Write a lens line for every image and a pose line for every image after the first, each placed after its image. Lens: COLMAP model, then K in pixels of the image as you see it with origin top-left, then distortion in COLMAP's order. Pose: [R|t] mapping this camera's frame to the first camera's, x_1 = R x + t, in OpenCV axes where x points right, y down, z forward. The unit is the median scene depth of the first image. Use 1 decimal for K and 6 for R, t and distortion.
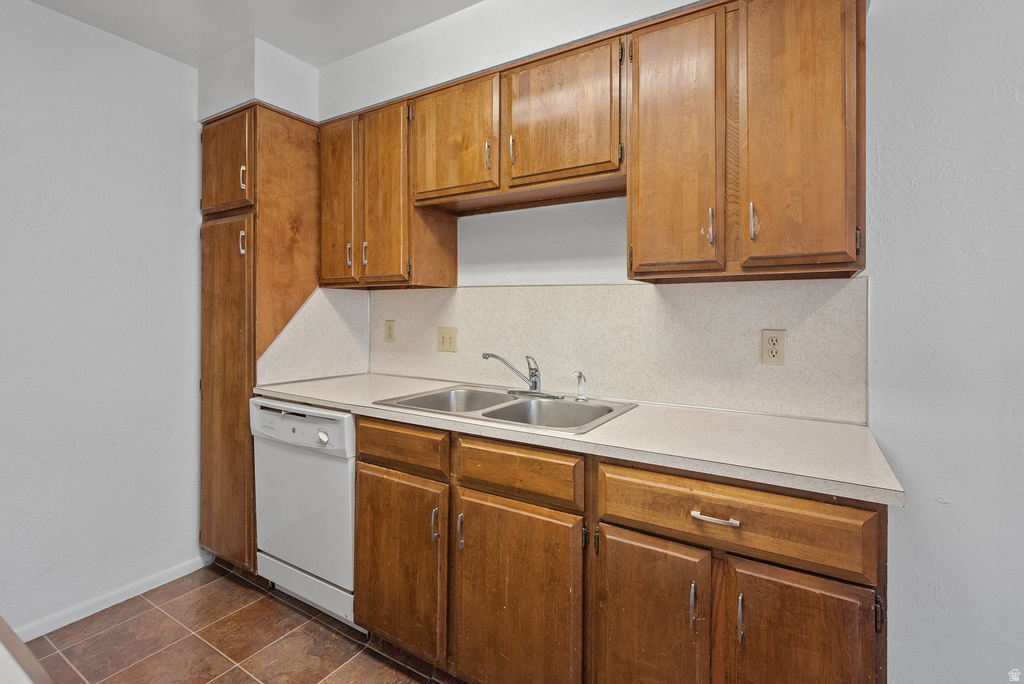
lens RADIAL K [[465.1, 0, 517.7], [0, 465.1, 313.9], [0, 0, 1]] dist [-0.001932, 0.000395]
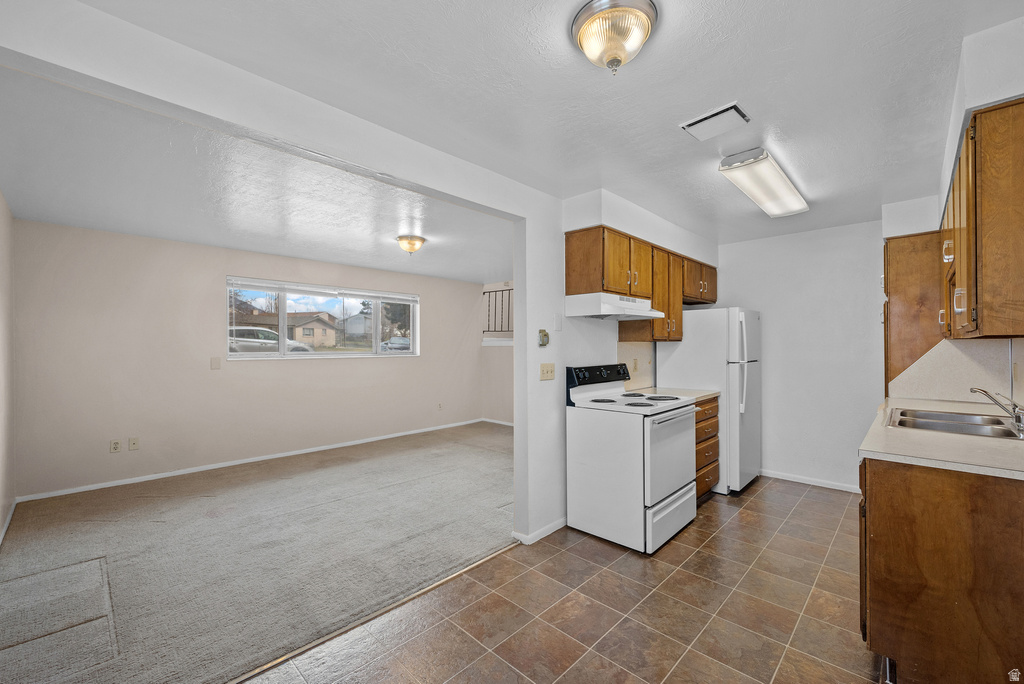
lens RADIAL K [[422.2, 0, 514.8], [0, 422.2, 345.0], [0, 0, 1]] dist [0.003059, -0.000377]
pose [[-0.214259, -0.007386, -0.976749, 1.370996], [0.000976, 0.999969, -0.007775, -0.033998], [0.976776, -0.002619, -0.214245, -0.056109]]
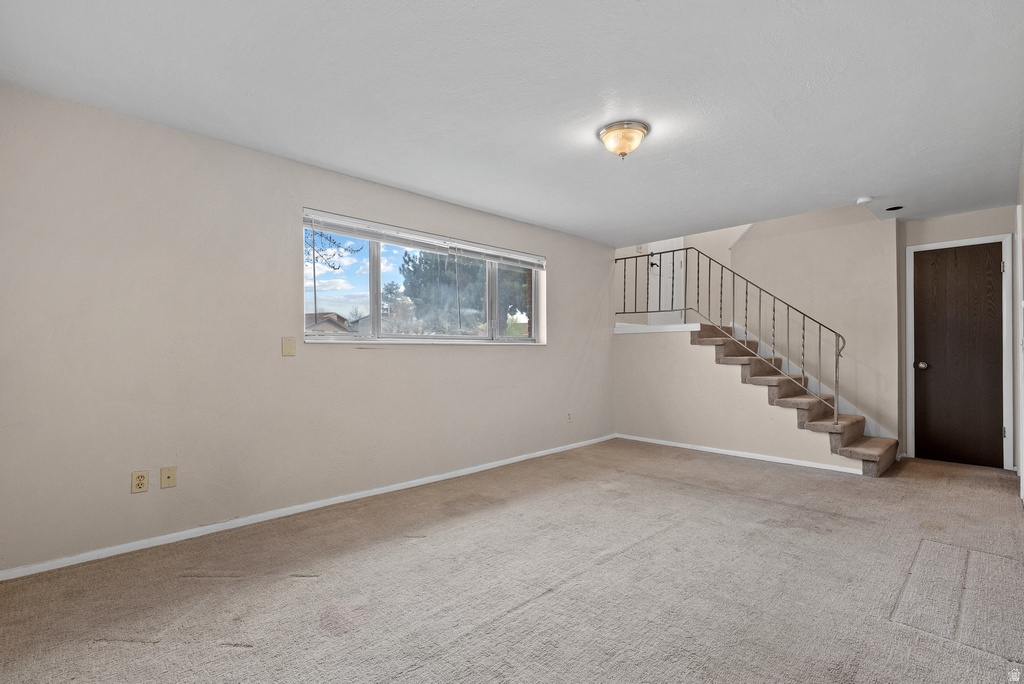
lens RADIAL K [[465.1, 0, 519.8], [0, 465.1, 353.3], [0, 0, 1]] dist [-0.001932, 0.000395]
pose [[-0.247982, -0.000504, -0.968764, 0.802845], [0.000933, 0.999999, -0.000759, 0.073245], [0.968764, -0.001092, -0.247982, -0.992241]]
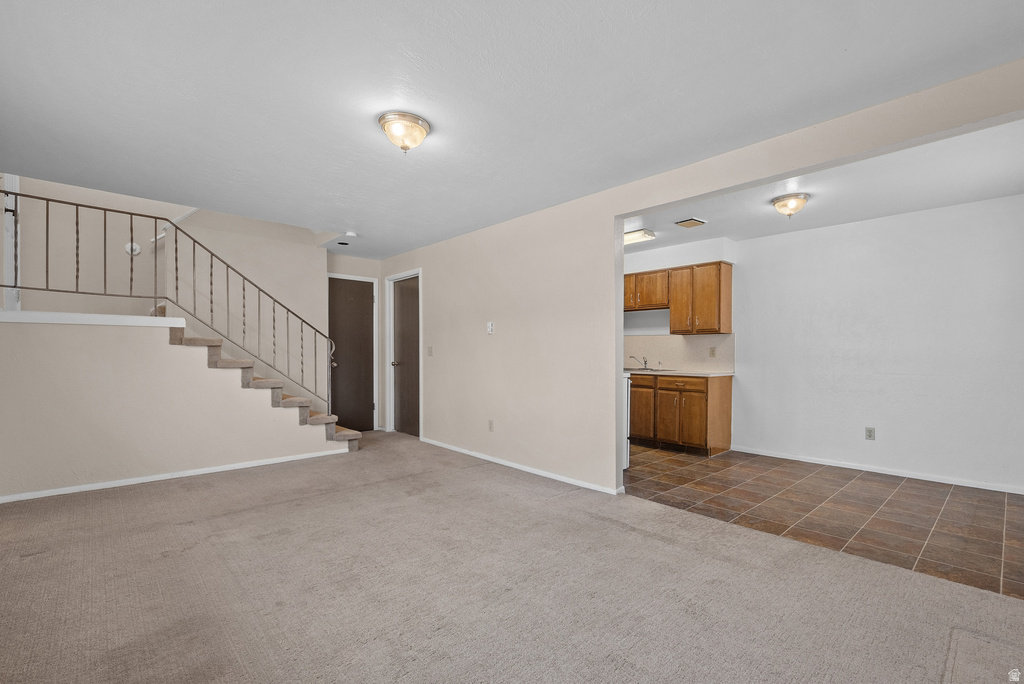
lens RADIAL K [[456.6, 0, 525.2], [0, 456.6, 359.1], [0, 0, 1]] dist [0.002783, -0.000139]
pose [[0.963980, 0.002738, -0.265961, 0.069354], [0.000373, 0.999932, 0.011646, 0.063980], [0.265975, -0.011326, 0.963913, -2.210147]]
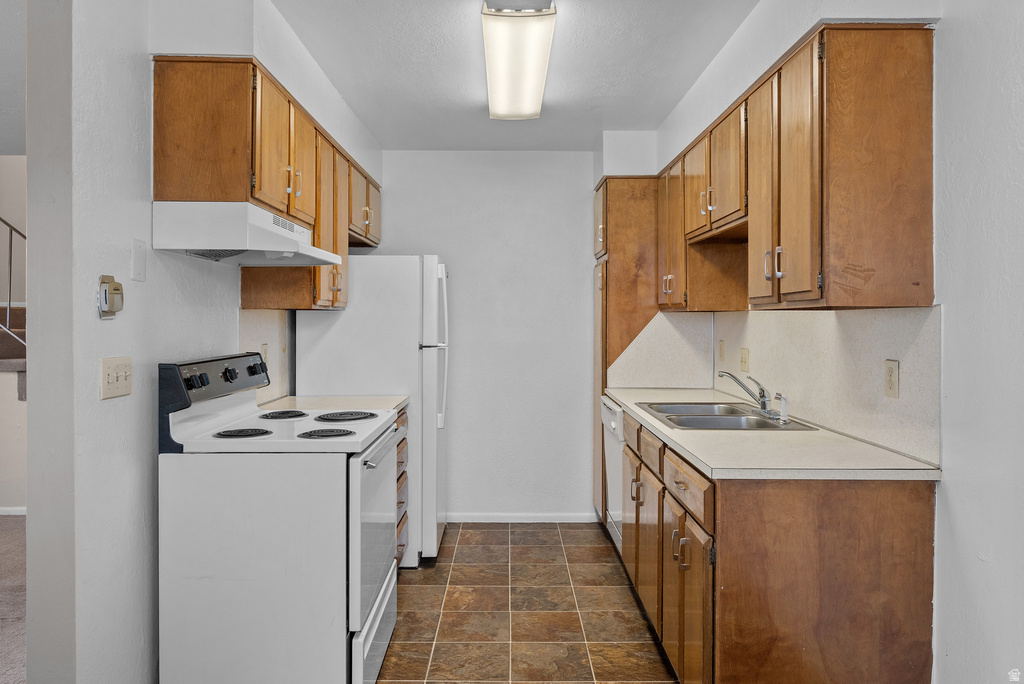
lens RADIAL K [[716.2, 0, 517.2], [0, 716.2, 320.6], [0, 0, 1]] dist [-0.003975, -0.003814]
pose [[0.527367, -0.002839, -0.849633, 1.089022], [-0.000994, 0.999992, -0.003958, -0.031082], [0.849637, 0.002931, 0.527360, -0.322340]]
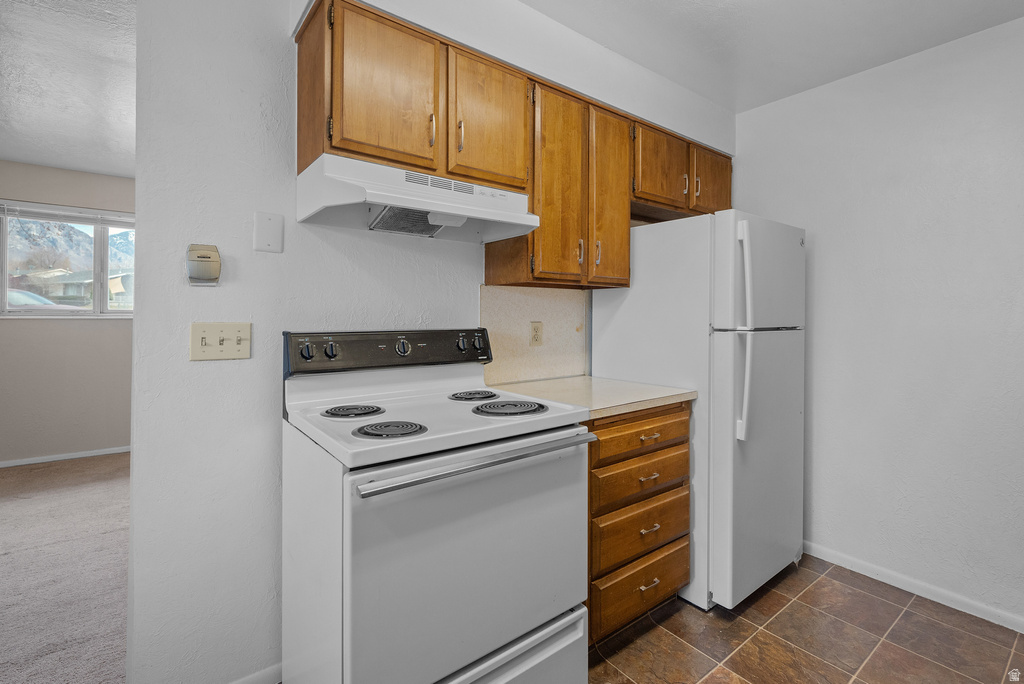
lens RADIAL K [[465.1, 0, 512.3], [0, 465.1, 312.9], [0, 0, 1]] dist [-0.001932, 0.000395]
pose [[-0.364226, -0.010016, -0.931257, 0.383275], [-0.010376, 0.999924, -0.006697, 0.006244], [0.931253, 0.007223, -0.364302, 0.432686]]
